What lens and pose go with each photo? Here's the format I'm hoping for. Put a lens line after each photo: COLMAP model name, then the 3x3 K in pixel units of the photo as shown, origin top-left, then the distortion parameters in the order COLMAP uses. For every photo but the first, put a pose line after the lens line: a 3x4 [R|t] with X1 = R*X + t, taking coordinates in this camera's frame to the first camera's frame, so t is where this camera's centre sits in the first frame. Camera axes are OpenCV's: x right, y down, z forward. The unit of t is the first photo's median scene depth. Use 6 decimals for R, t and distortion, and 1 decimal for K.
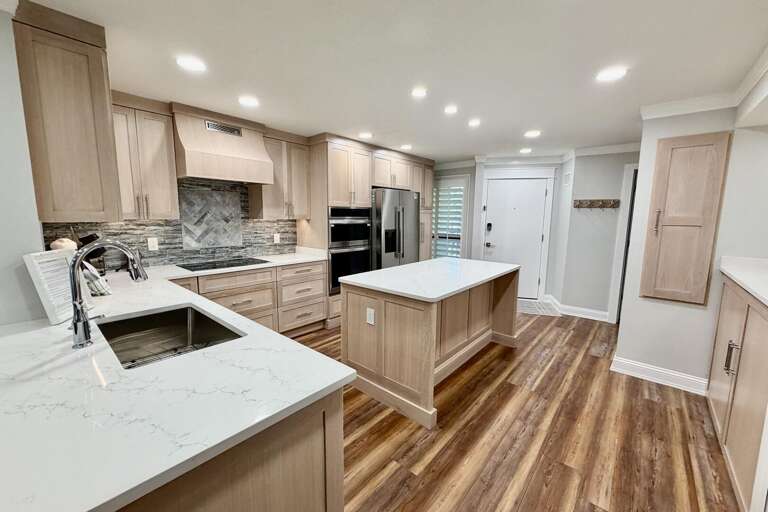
lens RADIAL K [[311.2, 0, 382.8], [0, 311.2, 255.6], [0, 0, 1]] dist [0.000823, -0.000063]
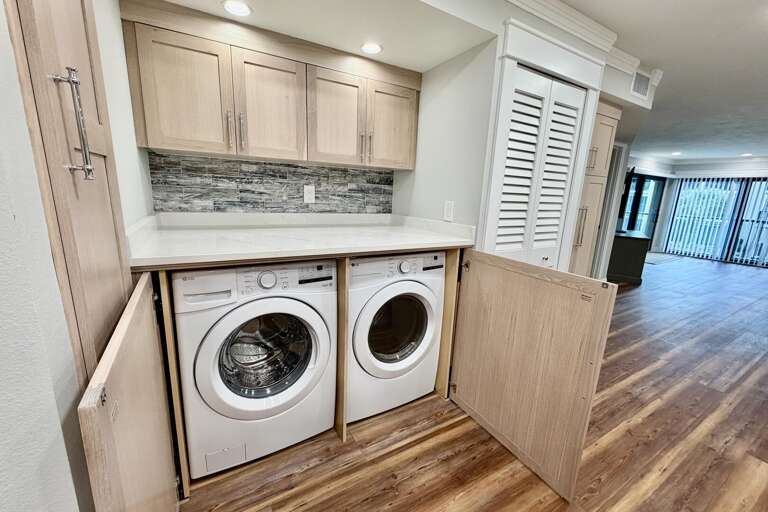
lens RADIAL K [[311.2, 0, 384.0], [0, 311.2, 256.1], [0, 0, 1]] dist [0.000823, -0.000063]
pose [[-0.943240, -0.114419, 0.311780, 0.856777], [-0.005357, 0.943899, 0.330191, -0.147852], [-0.332069, 0.309779, -0.890936, 1.708111]]
